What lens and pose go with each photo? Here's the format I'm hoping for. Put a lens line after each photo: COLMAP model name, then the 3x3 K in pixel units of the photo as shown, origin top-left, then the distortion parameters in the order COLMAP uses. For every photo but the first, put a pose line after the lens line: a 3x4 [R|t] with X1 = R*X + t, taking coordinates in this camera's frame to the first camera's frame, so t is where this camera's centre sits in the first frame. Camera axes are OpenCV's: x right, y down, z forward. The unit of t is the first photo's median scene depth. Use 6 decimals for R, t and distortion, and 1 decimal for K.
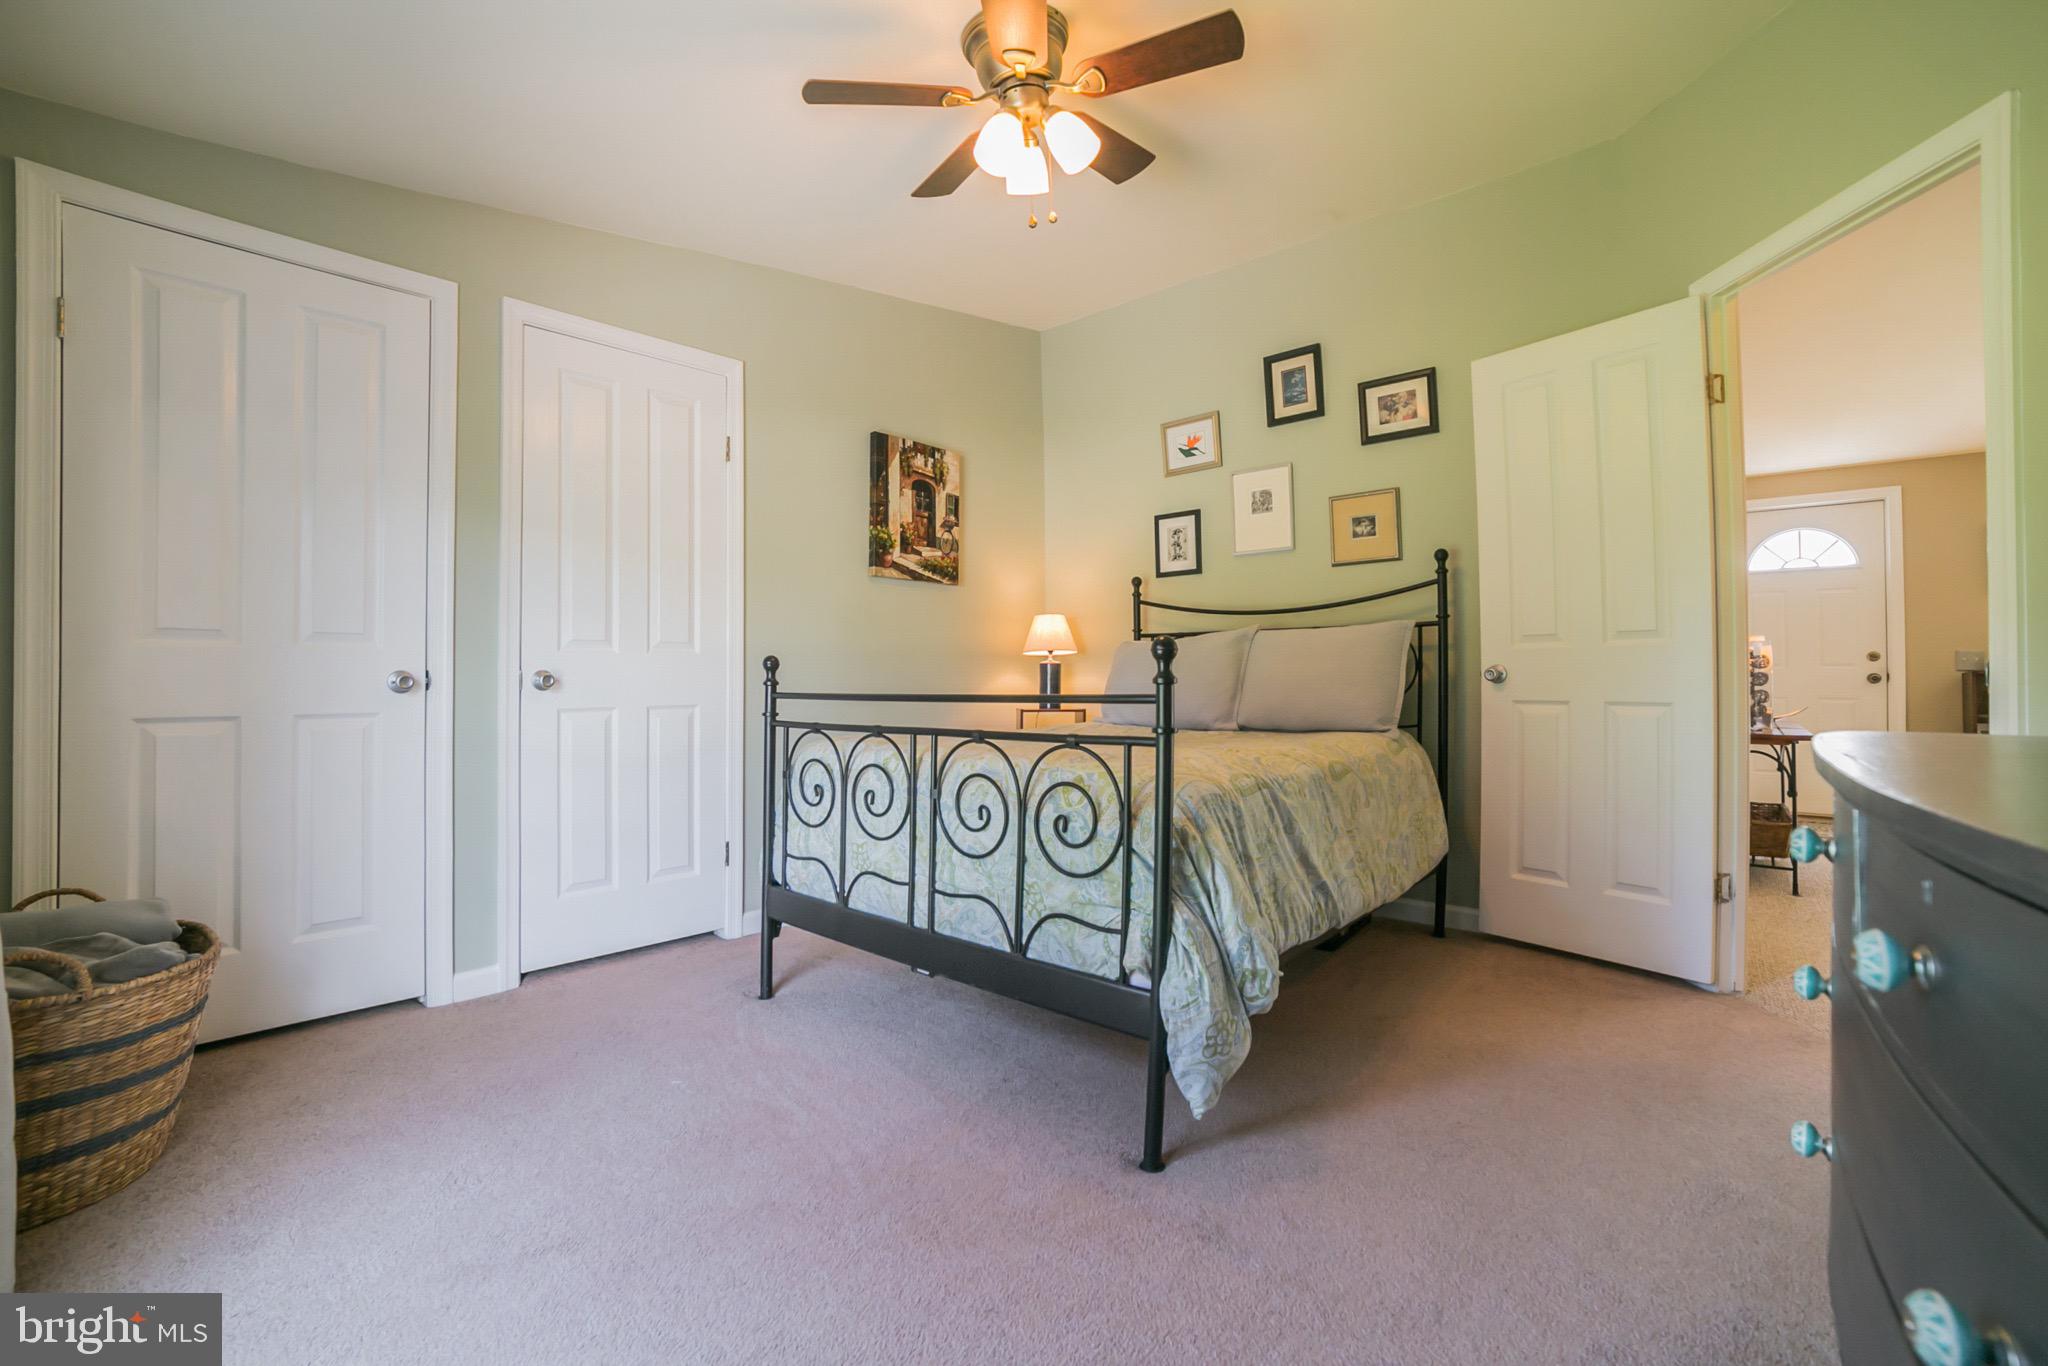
lens RADIAL K [[838.8, 0, 1022.8], [0, 838.8, 662.4], [0, 0, 1]] dist [-0.000631, -0.000069]
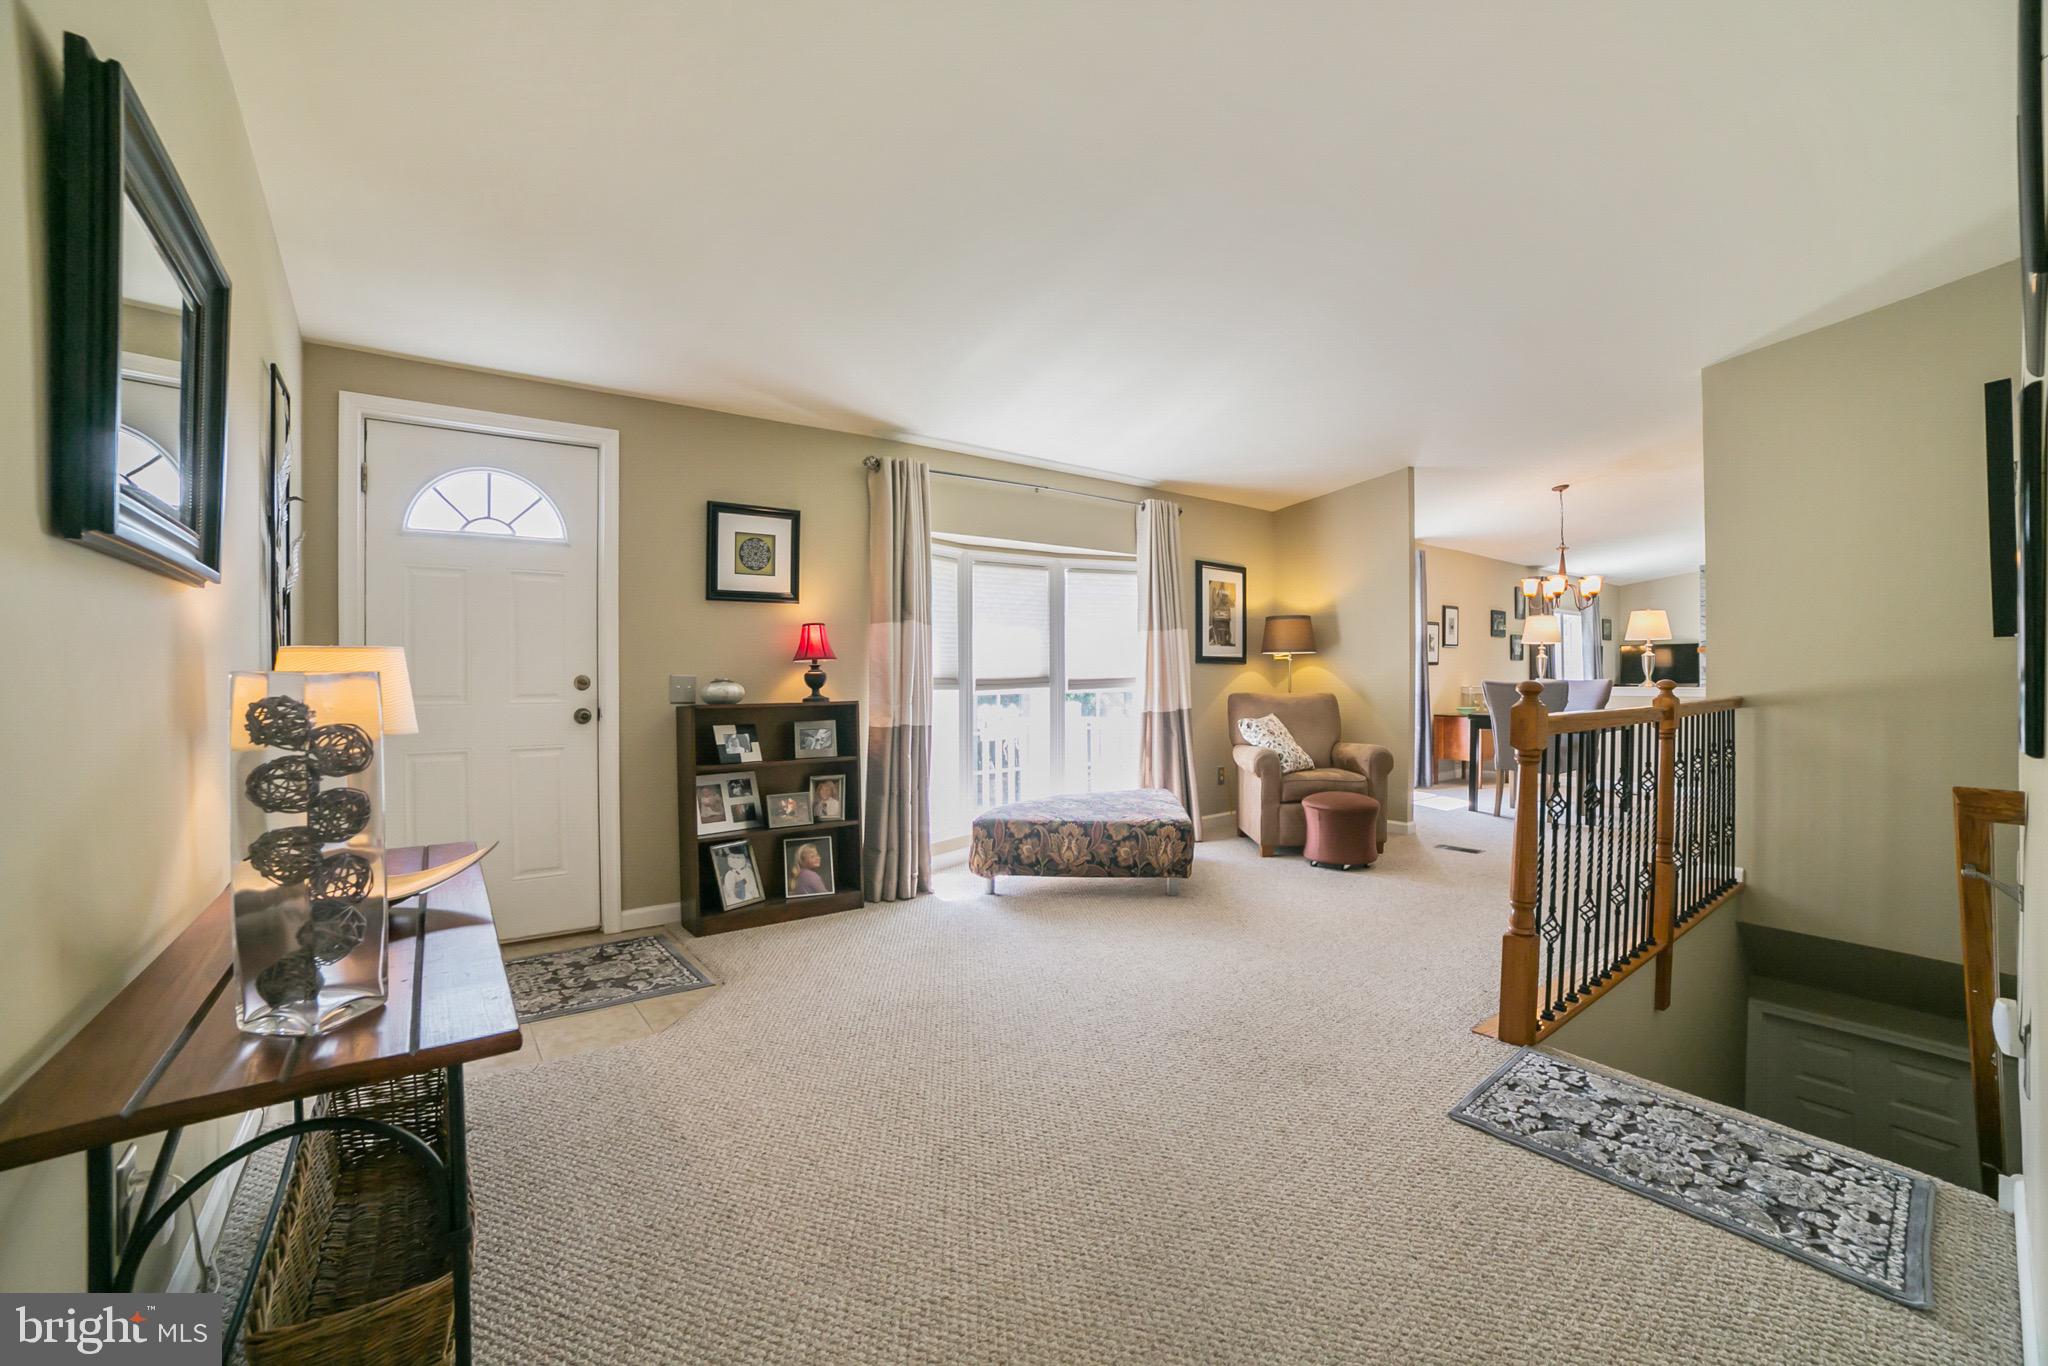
lens RADIAL K [[838.8, 0, 1022.8], [0, 838.8, 662.4], [0, 0, 1]] dist [-0.000631, -0.000069]
pose [[0.248958, 0.016934, 0.968366, 0.466358], [-0.007025, 0.999852, -0.015679, -0.015198], [-0.968489, -0.002900, 0.249040, 0.504122]]
